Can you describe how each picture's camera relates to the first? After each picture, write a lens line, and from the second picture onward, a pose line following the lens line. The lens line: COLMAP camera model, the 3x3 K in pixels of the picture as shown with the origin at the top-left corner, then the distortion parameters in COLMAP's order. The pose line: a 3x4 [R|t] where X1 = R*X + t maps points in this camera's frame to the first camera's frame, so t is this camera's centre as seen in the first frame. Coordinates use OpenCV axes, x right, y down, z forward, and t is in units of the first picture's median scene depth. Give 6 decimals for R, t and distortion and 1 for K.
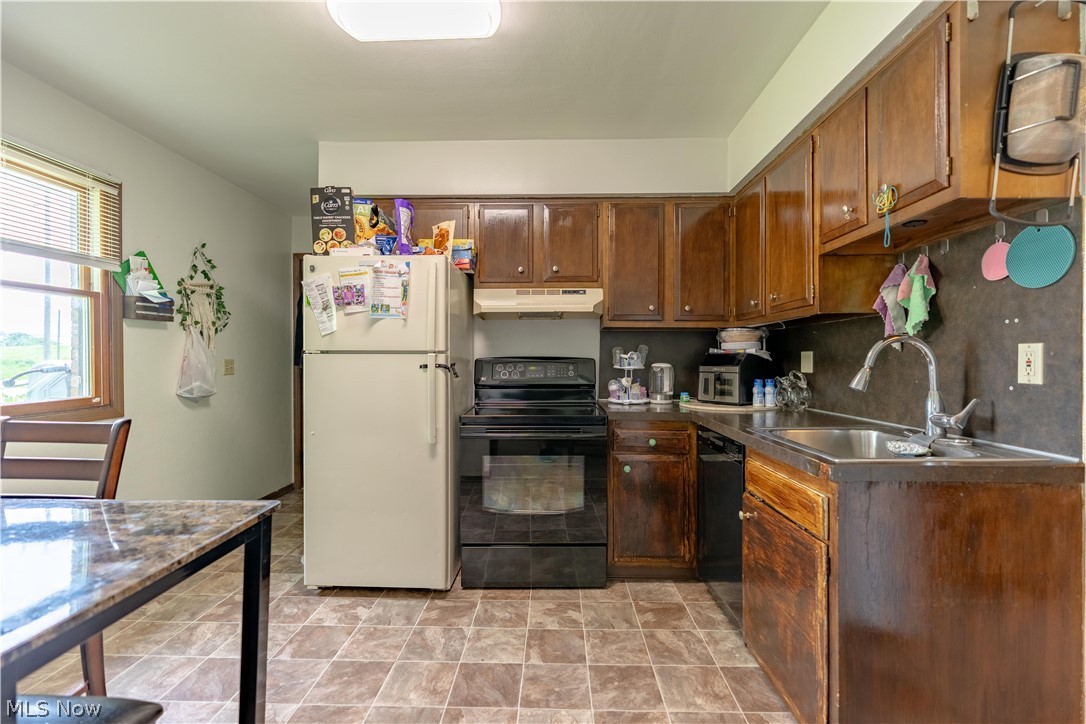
lens RADIAL K [[484.2, 0, 543.0], [0, 484.2, 362.0], [0, 0, 1]] dist [-0.001712, 0.000977]
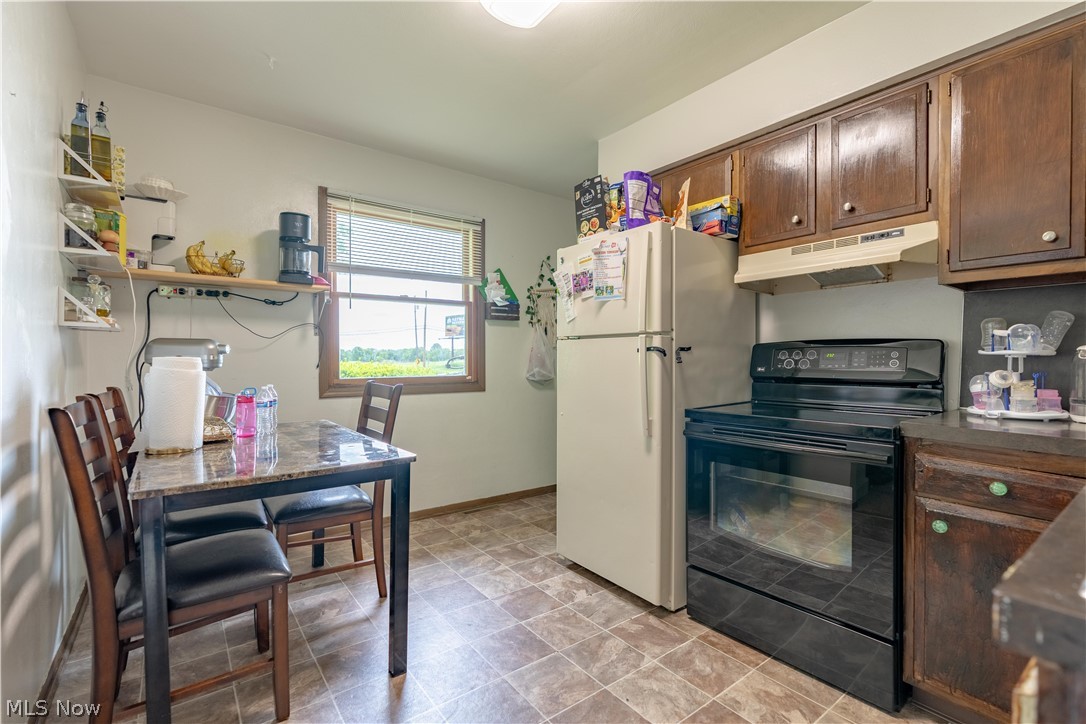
lens RADIAL K [[484.2, 0, 543.0], [0, 484.2, 362.0], [0, 0, 1]] dist [-0.001712, 0.000977]
pose [[0.628008, 0.005393, -0.778188, 0.315984], [-0.009256, 0.999957, -0.000540, 0.031598], [0.778151, 0.007542, 0.628031, 0.273727]]
